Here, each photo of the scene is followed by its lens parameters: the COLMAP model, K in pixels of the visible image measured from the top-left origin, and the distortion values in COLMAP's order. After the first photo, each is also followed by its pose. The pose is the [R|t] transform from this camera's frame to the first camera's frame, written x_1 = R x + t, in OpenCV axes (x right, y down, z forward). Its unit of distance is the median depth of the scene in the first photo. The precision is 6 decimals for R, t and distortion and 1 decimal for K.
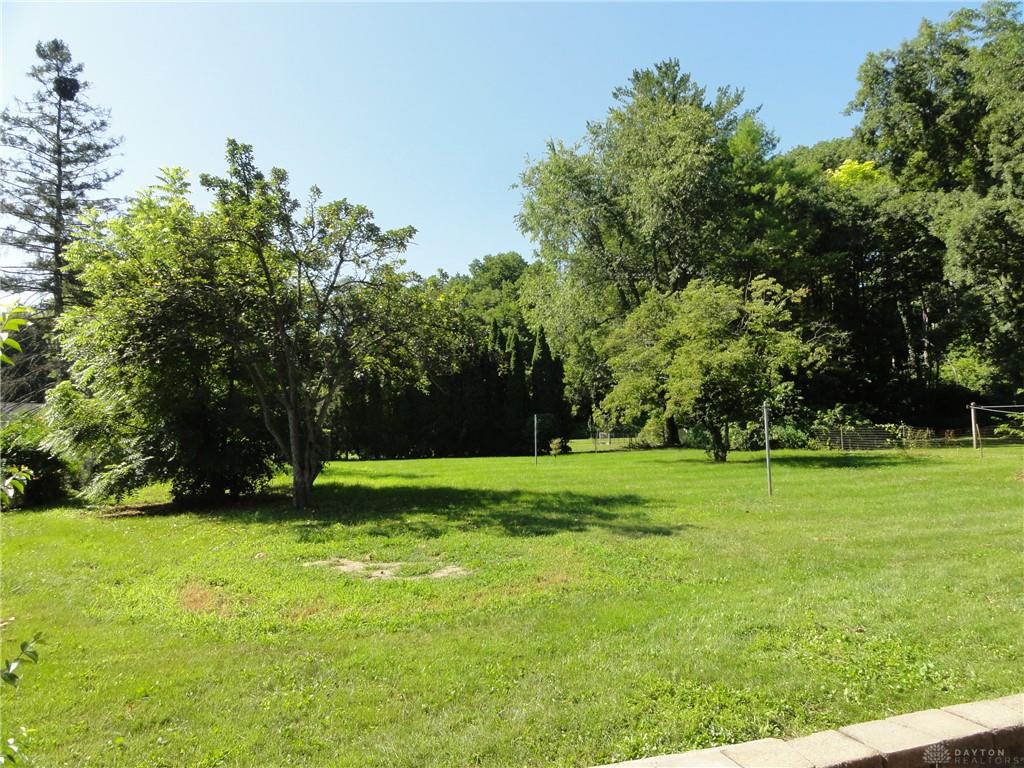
lens RADIAL K [[723.7, 0, 511.5], [0, 723.7, 385.0], [0, 0, 1]] dist [-0.009952, 0.006787]
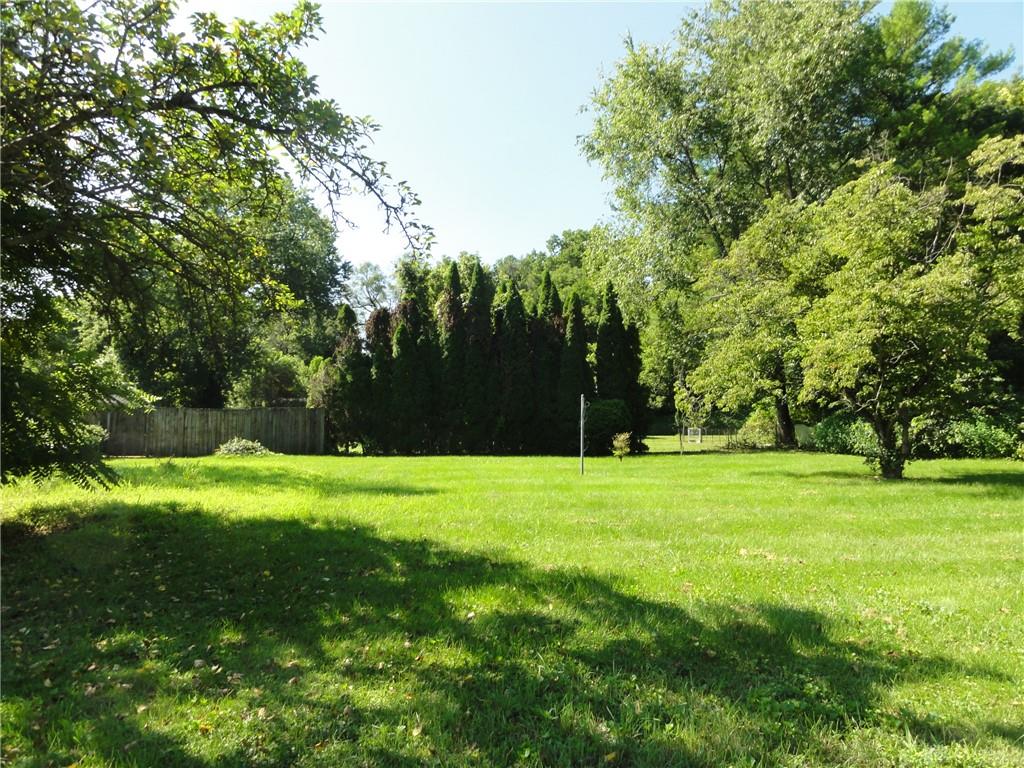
lens RADIAL K [[723.7, 0, 512.8], [0, 723.7, 383.3], [0, 0, 1]] dist [-0.009952, 0.006787]
pose [[0.992554, 0.017657, -0.120519, 0.034762], [-0.016943, 0.999832, 0.006951, 0.019961], [0.120622, -0.004858, 0.992687, 0.255844]]
